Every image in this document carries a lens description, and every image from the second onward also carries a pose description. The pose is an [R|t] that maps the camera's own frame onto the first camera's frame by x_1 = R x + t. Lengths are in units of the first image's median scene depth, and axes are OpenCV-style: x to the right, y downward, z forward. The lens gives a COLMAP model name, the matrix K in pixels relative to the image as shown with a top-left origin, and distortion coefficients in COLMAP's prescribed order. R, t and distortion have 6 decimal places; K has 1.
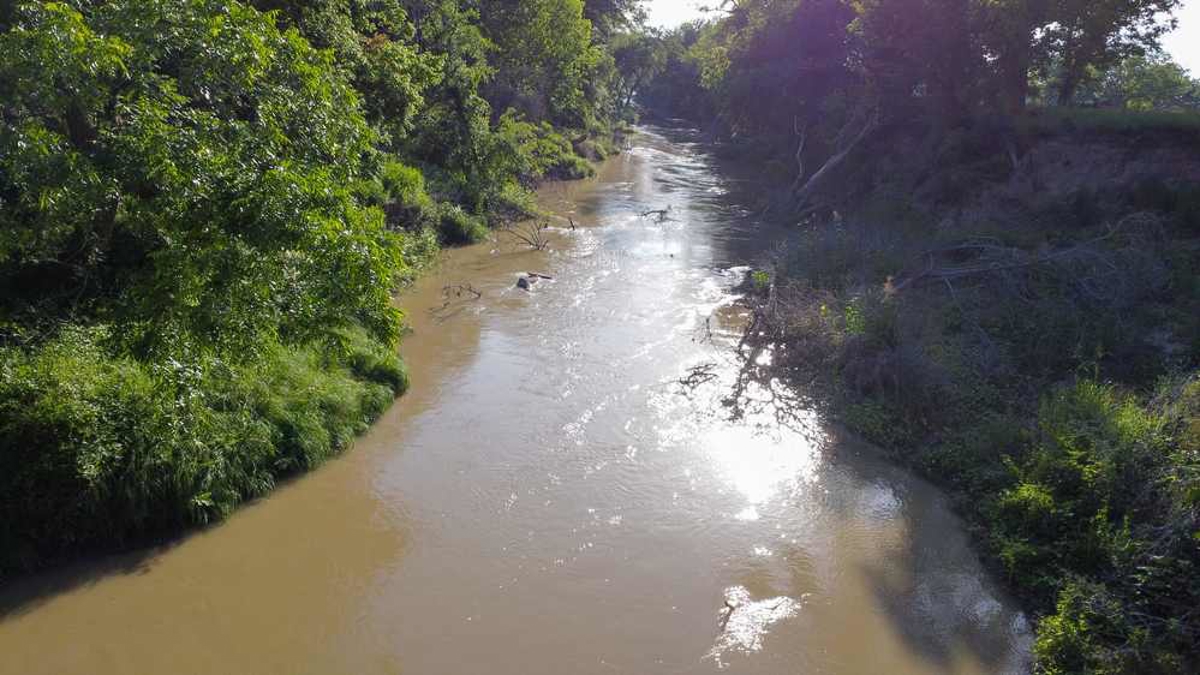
lens RADIAL K [[854.7, 0, 601.6], [0, 854.7, 335.6], [0, 0, 1]] dist [-0.003554, -0.001767]
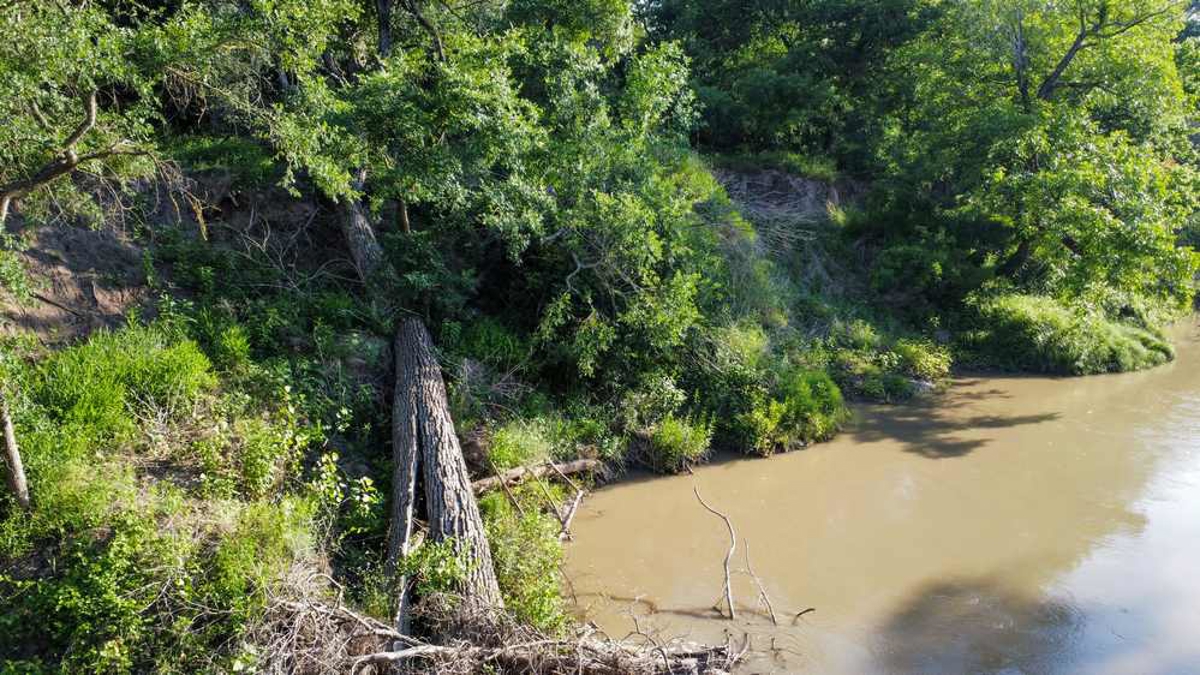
lens RADIAL K [[854.7, 0, 600.4], [0, 854.7, 336.7], [0, 0, 1]] dist [-0.003554, -0.001767]
pose [[0.717916, 0.111034, -0.687217, 0.134279], [-0.196742, 0.979314, -0.047302, 0.358571], [0.667749, 0.169163, 0.724910, -1.152622]]
